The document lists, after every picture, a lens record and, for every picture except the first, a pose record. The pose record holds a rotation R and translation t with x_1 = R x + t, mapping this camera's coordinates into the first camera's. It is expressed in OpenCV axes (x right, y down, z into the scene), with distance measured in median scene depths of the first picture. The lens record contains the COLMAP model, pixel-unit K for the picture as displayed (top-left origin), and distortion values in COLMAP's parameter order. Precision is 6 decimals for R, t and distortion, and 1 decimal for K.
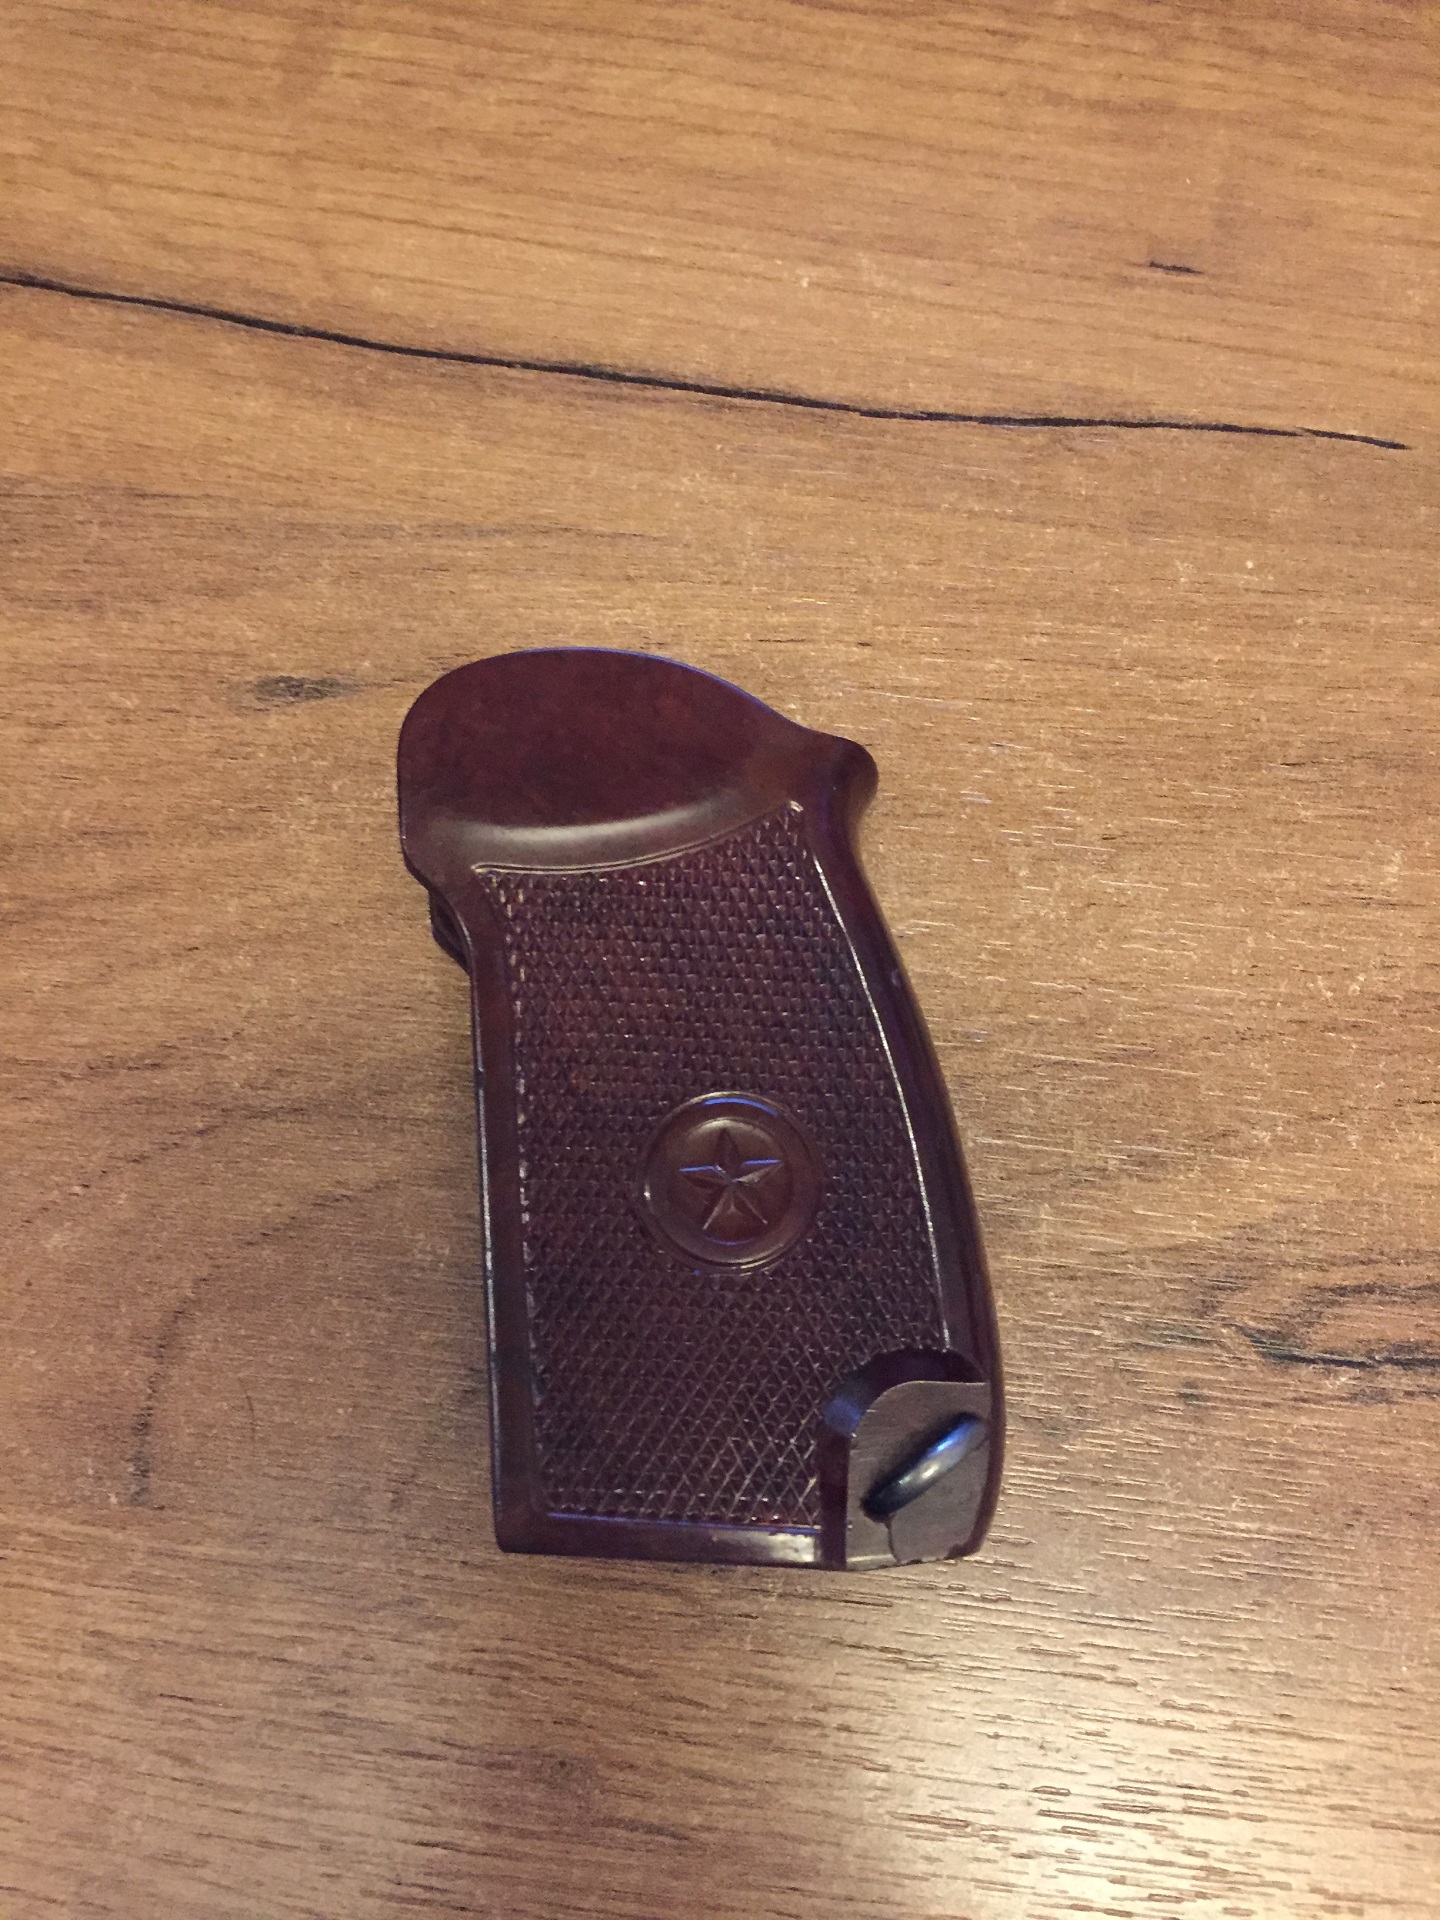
lens RADIAL K [[1832.9, 0, 720.0], [0, 1832.9, 960.0], [0, 0, 1]] dist [0.111475, -0.247038]
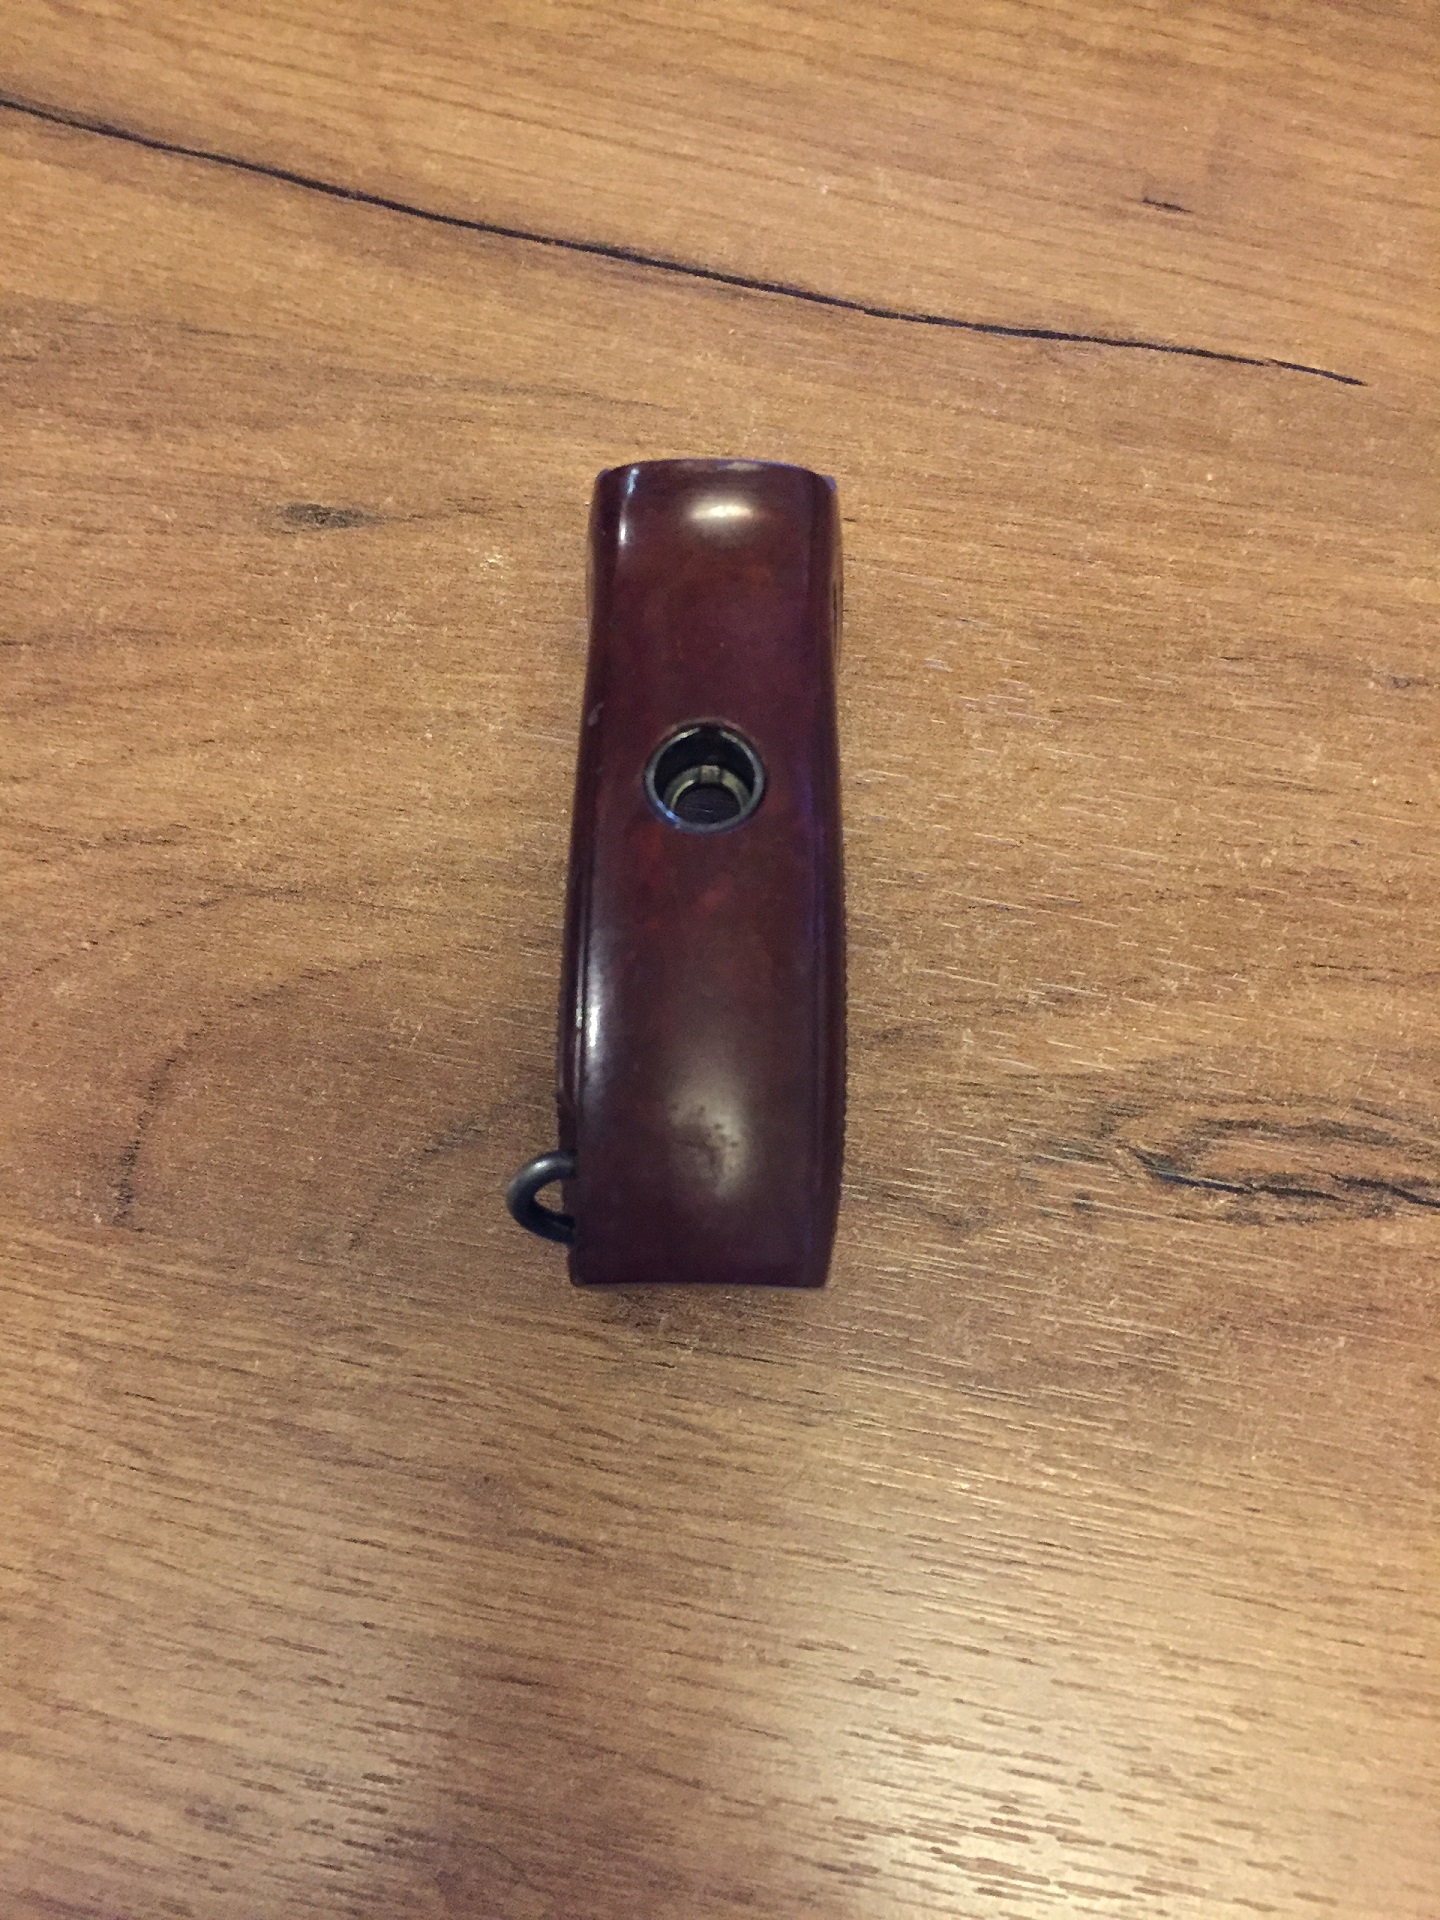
lens RADIAL K [[1832.9, 0, 720.0], [0, 1832.9, 960.0], [0, 0, 1]] dist [0.111475, -0.247038]
pose [[0.996031, 0.084593, 0.027672, -0.005058], [-0.087414, 0.988263, 0.125278, -0.039864], [-0.016749, -0.127199, 0.991736, -0.095938]]
